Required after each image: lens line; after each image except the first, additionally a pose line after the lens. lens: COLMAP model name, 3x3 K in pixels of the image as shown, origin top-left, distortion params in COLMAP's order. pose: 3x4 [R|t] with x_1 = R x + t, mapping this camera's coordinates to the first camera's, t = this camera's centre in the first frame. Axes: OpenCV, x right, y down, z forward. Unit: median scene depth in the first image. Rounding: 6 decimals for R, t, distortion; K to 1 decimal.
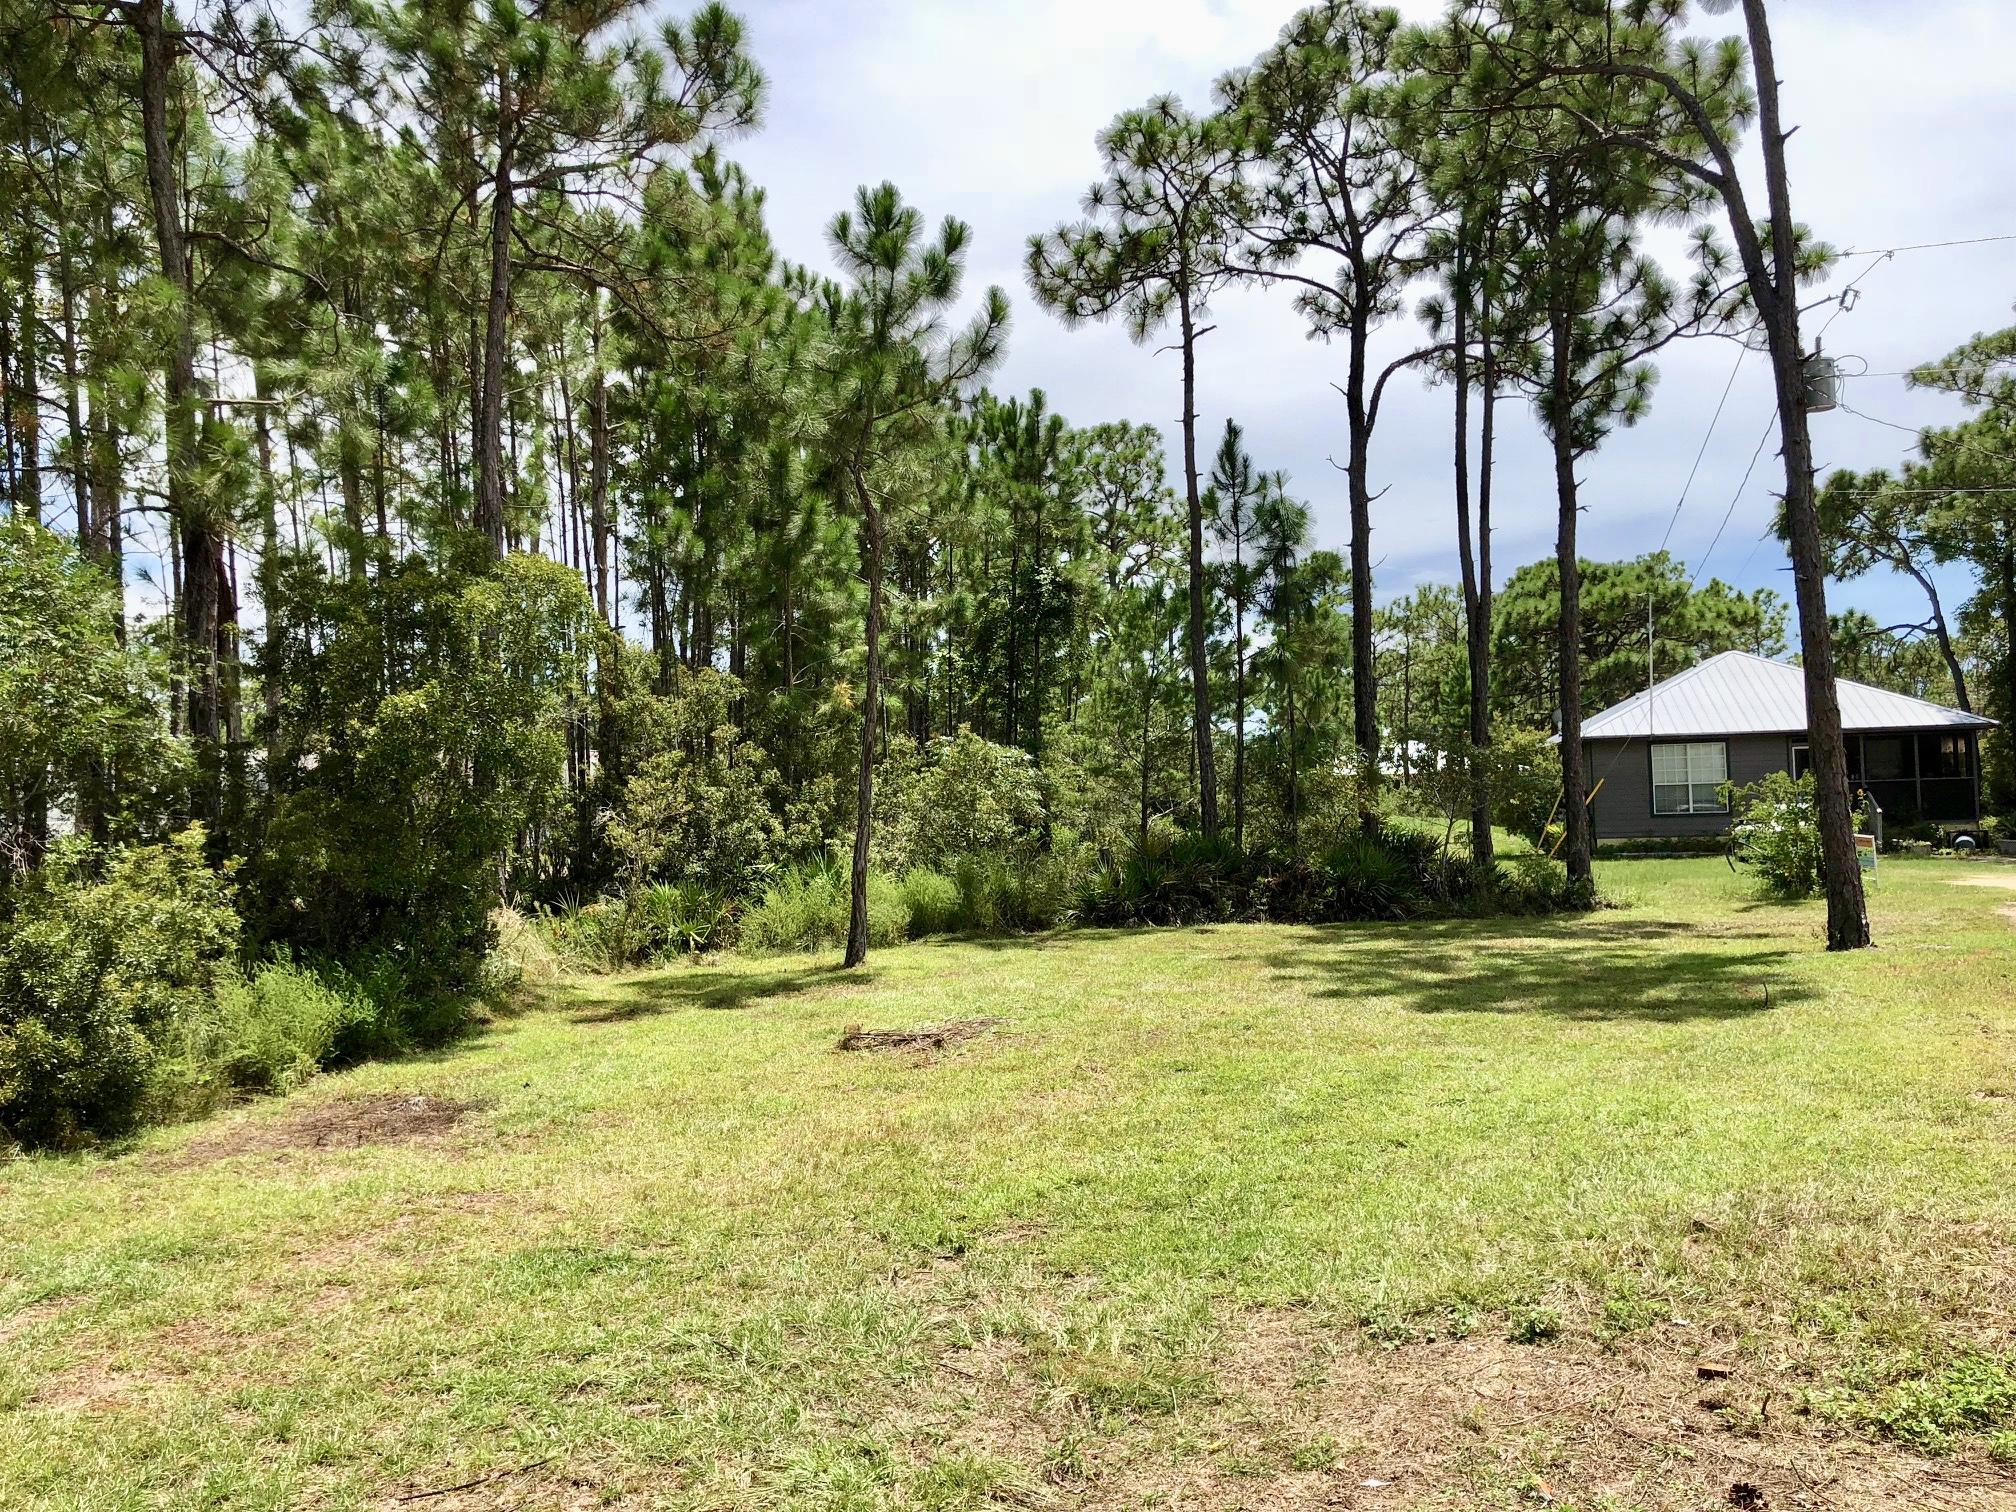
lens RADIAL K [[1362.6, 0, 1008.0], [0, 1362.6, 756.0], [0, 0, 1]] dist [0.020751, -0.157607]
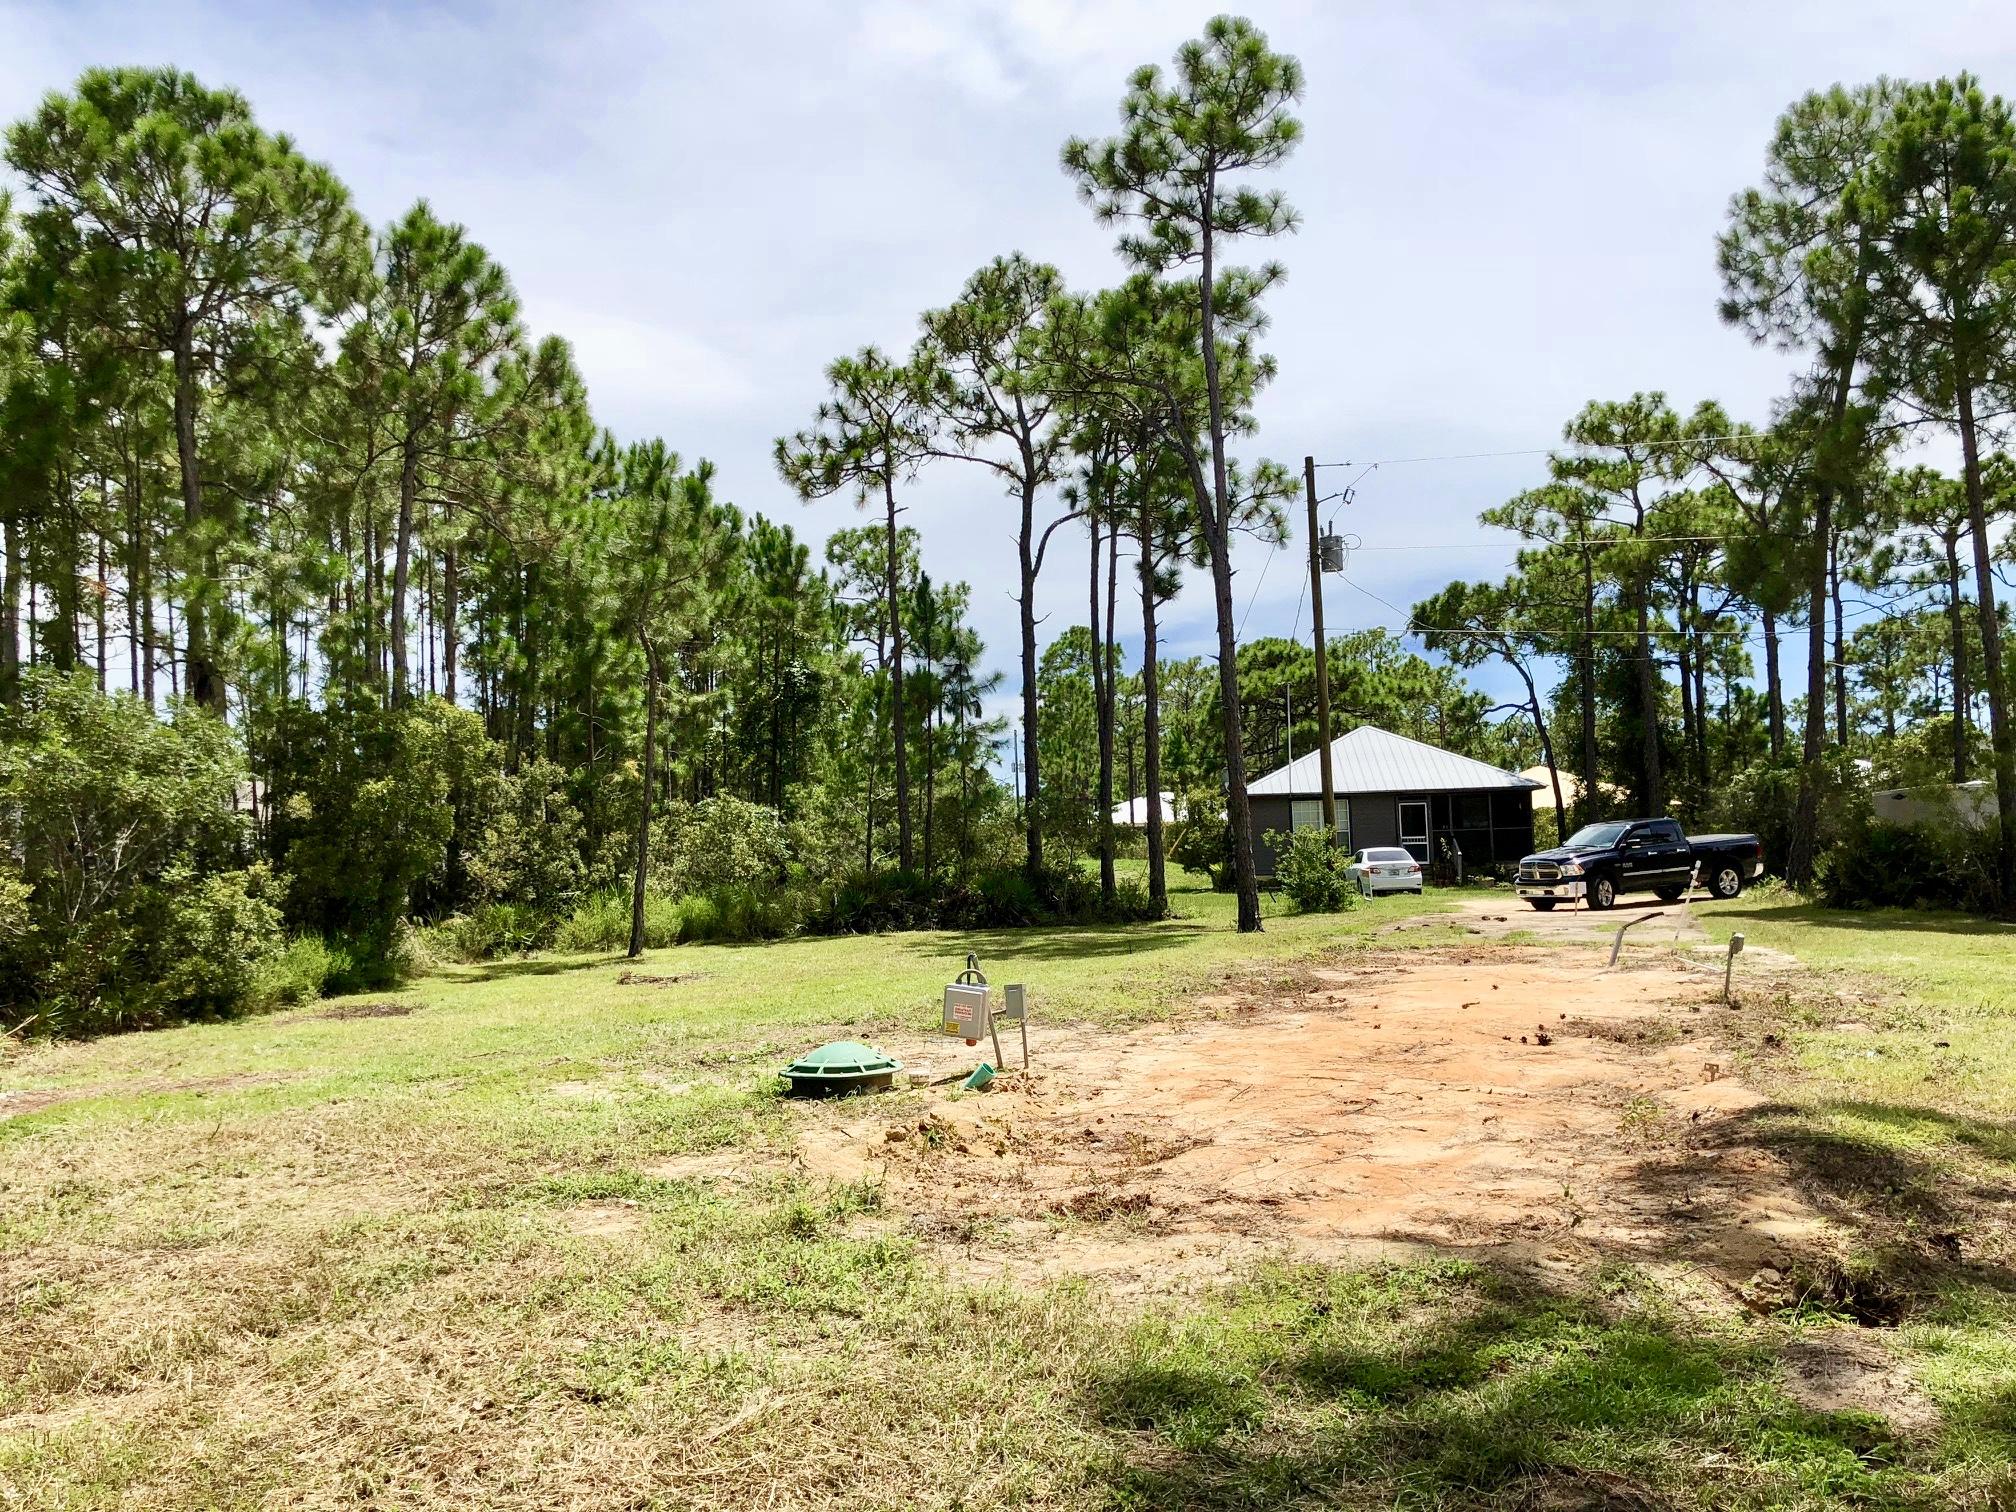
lens RADIAL K [[1362.6, 0, 1008.0], [0, 1362.6, 756.0], [0, 0, 1]] dist [0.020751, -0.157607]
pose [[0.990360, 0.005354, 0.138414, 0.060797], [-0.000449, 0.999371, -0.035446, -0.009144], [-0.138516, 0.035042, 0.989740, -0.395935]]
